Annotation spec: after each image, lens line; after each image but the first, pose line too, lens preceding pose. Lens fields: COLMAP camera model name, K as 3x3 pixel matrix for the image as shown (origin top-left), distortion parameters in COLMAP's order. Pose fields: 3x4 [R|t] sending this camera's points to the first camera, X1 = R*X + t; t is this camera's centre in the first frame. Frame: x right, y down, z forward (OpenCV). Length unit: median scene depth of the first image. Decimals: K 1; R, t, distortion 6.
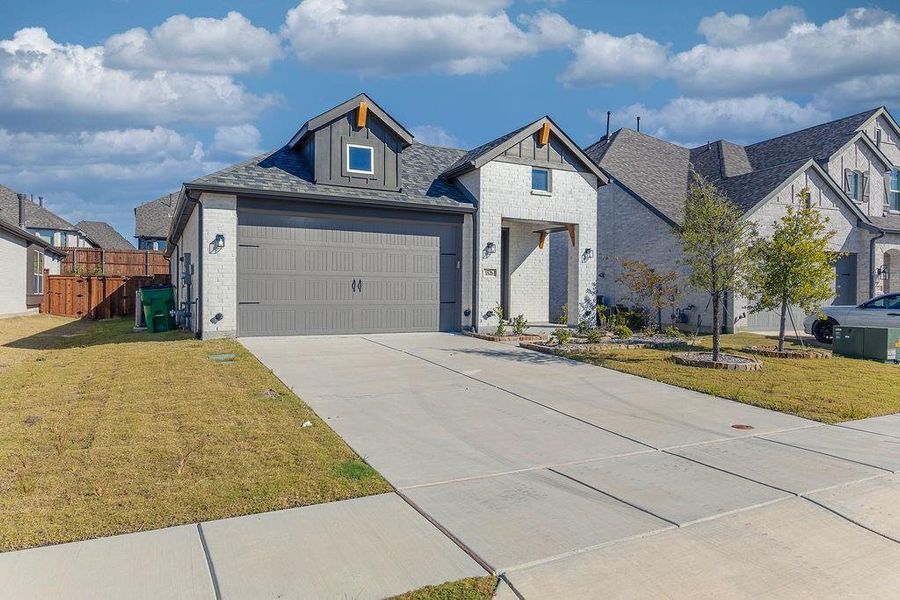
lens RADIAL K [[576.6, 0, 450.0], [0, 576.6, 300.0], [0, 0, 1]] dist [0.000845, -0.001123]
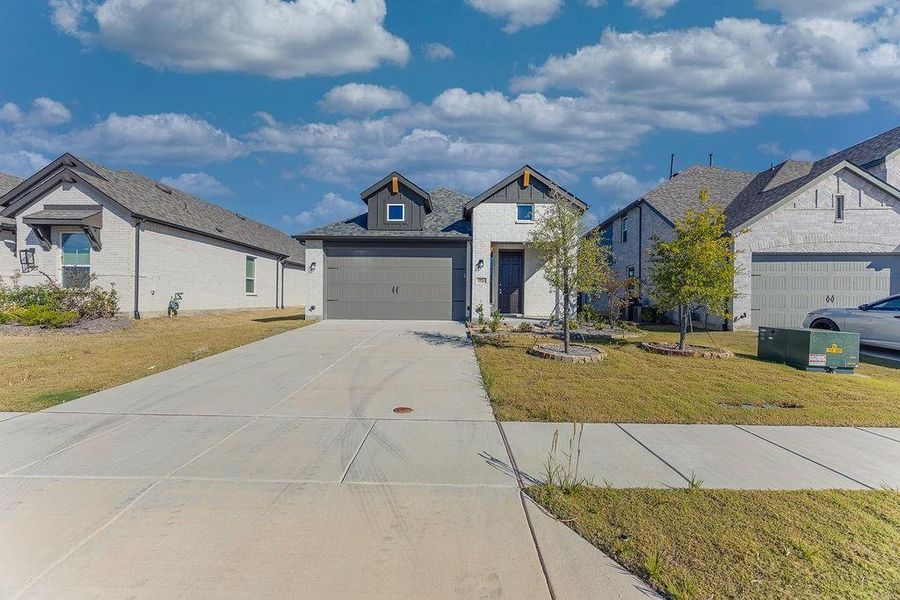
lens RADIAL K [[342.3, 0, 450.0], [0, 342.3, 300.0], [0, 0, 1]] dist [0.000679, 0.000089]
pose [[0.883630, 0.004551, -0.468164, 0.387537], [-0.006435, 0.999976, -0.002426, 0.003782], [0.468141, 0.005156, 0.883638, 0.197309]]
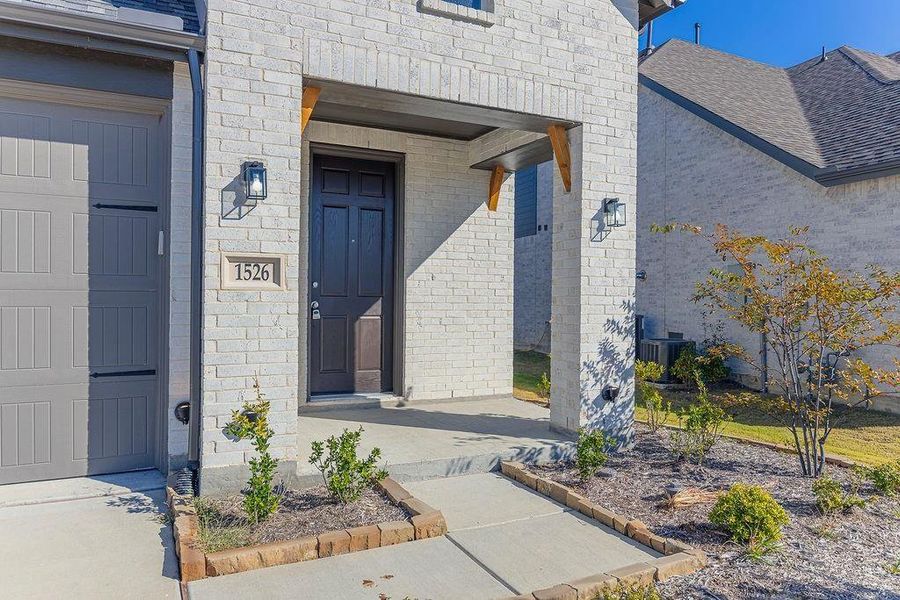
lens RADIAL K [[627.0, 0, 450.0], [0, 627.0, 300.0], [0, 0, 1]] dist [0.005070, 0.000664]
pose [[0.999636, 0.000907, -0.026957, 0.165937], [-0.000971, 0.999997, -0.002337, -0.031151], [0.026954, 0.002362, 0.999634, 0.673023]]
